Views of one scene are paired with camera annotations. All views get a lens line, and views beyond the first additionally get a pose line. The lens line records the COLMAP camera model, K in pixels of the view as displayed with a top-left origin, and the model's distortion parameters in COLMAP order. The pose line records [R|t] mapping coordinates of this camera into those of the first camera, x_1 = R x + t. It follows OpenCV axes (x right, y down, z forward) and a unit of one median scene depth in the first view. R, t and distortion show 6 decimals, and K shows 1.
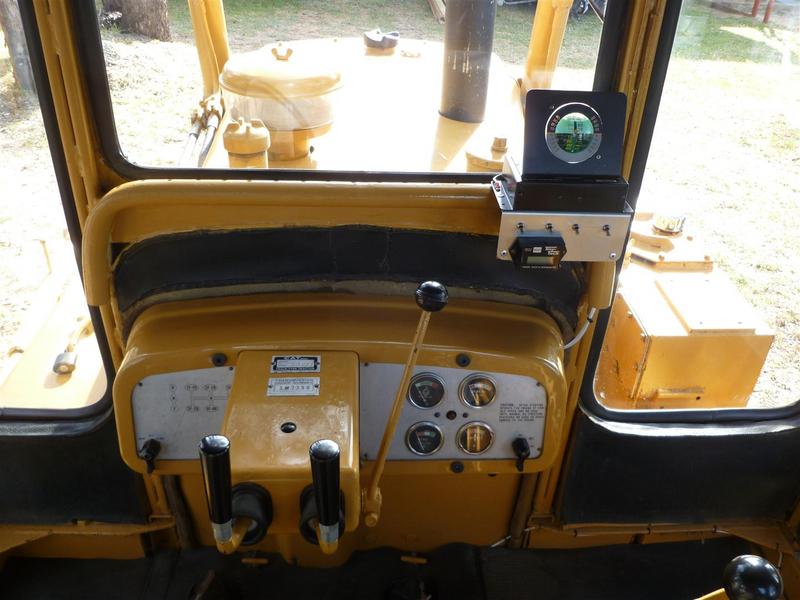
lens RADIAL K [[666.8, 0, 400.7], [0, 666.8, 299.4], [0, 0, 1]] dist [-0.064983, 0.000312]
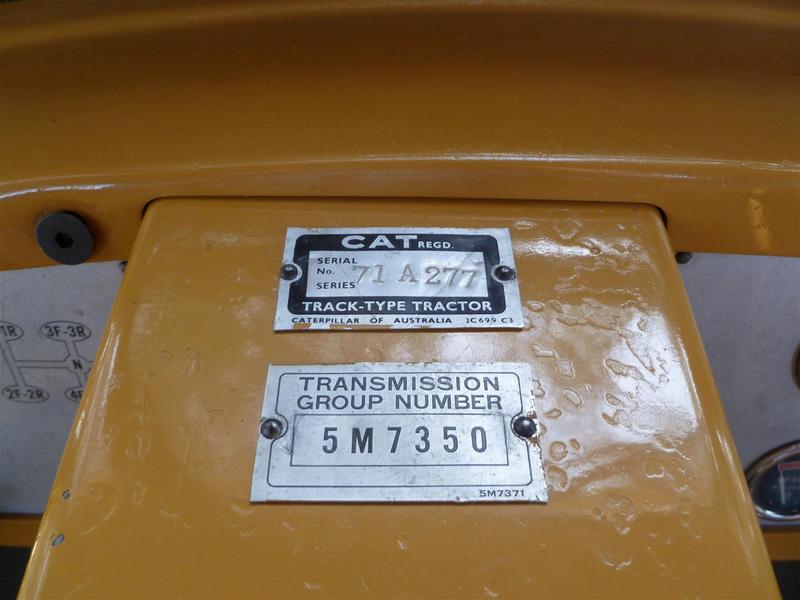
lens RADIAL K [[666.8, 0, 401.0], [0, 666.8, 302.9], [0, 0, 1]] dist [-0.064983, 0.000312]
pose [[0.997005, 0.030676, -0.070988, -0.141473], [-0.004919, 0.941257, 0.337656, 0.035123], [0.077176, -0.336295, 0.938589, 0.800832]]
